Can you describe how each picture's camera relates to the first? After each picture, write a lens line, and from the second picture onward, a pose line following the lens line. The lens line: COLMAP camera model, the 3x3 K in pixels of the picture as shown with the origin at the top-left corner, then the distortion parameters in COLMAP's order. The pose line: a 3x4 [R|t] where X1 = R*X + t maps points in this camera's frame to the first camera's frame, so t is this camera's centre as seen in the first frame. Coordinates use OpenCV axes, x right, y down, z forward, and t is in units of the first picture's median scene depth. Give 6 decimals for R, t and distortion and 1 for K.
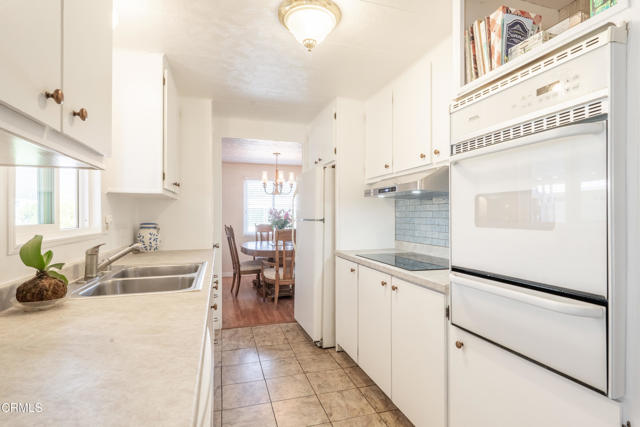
lens RADIAL K [[321.9, 0, 321.3], [0, 321.9, 214.7], [0, 0, 1]] dist [-0.004361, 0.000125]
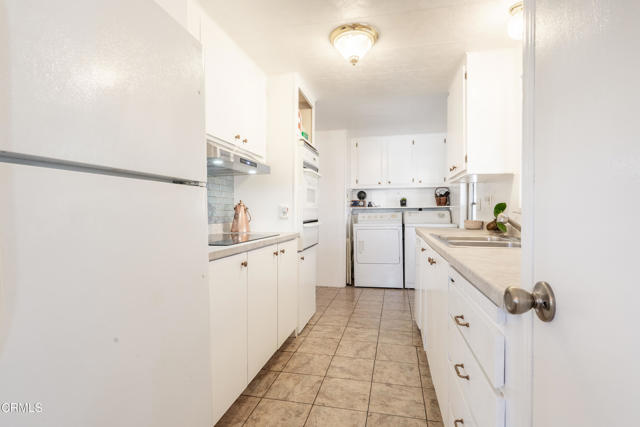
lens RADIAL K [[321.9, 0, 321.0], [0, 321.9, 213.3], [0, 0, 1]] dist [-0.004361, 0.000125]
pose [[-0.866223, 0.001633, 0.499655, -0.461351], [0.003024, 0.999993, 0.001973, 0.066208], [-0.499649, 0.003220, -0.866222, 1.751250]]
